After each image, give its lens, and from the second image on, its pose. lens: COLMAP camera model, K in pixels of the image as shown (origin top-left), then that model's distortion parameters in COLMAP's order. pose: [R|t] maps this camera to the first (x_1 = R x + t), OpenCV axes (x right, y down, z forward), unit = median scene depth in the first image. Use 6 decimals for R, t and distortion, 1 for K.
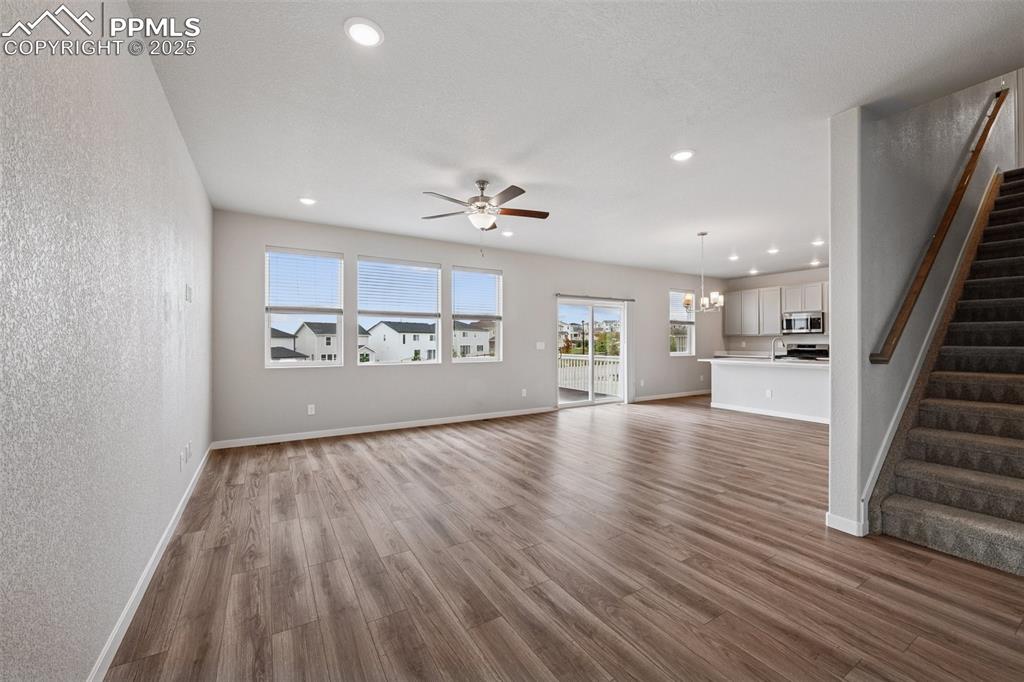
lens RADIAL K [[404.0, 0, 513.3], [0, 404.0, 338.2], [0, 0, 1]] dist [-0.000407, 0.000249]
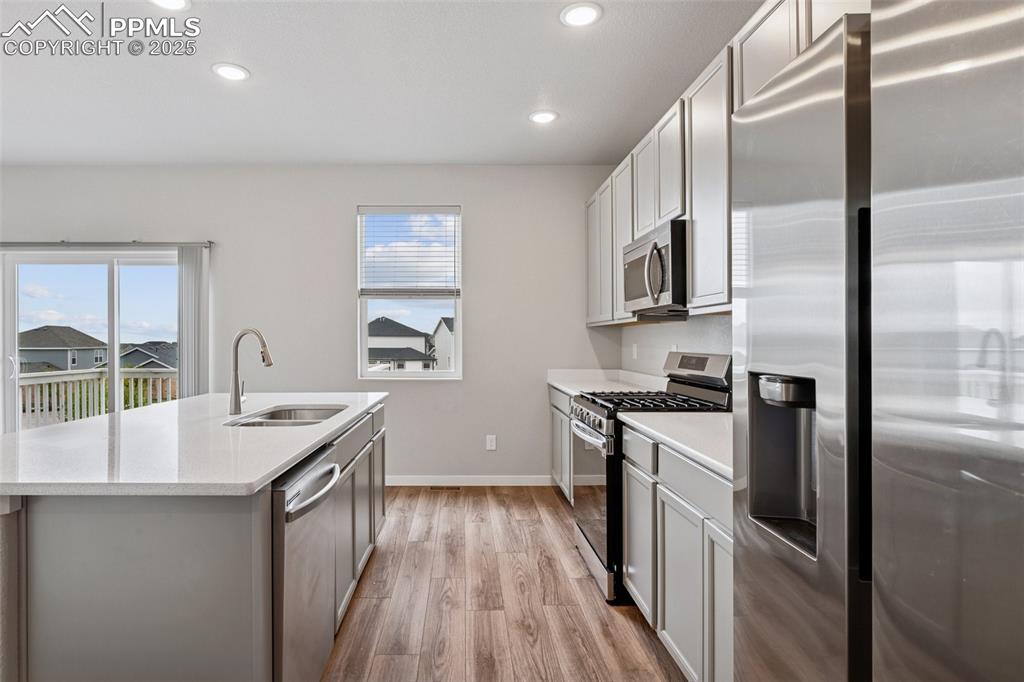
lens RADIAL K [[537.8, 0, 473.8], [0, 537.8, 343.8], [0, 0, 1]] dist [0.000650, -0.002005]
pose [[0.865209, 0.005382, -0.501382, 1.667792], [0.000568, 0.999931, 0.011714, 0.008228], [0.501410, -0.010420, 0.865147, 1.354098]]
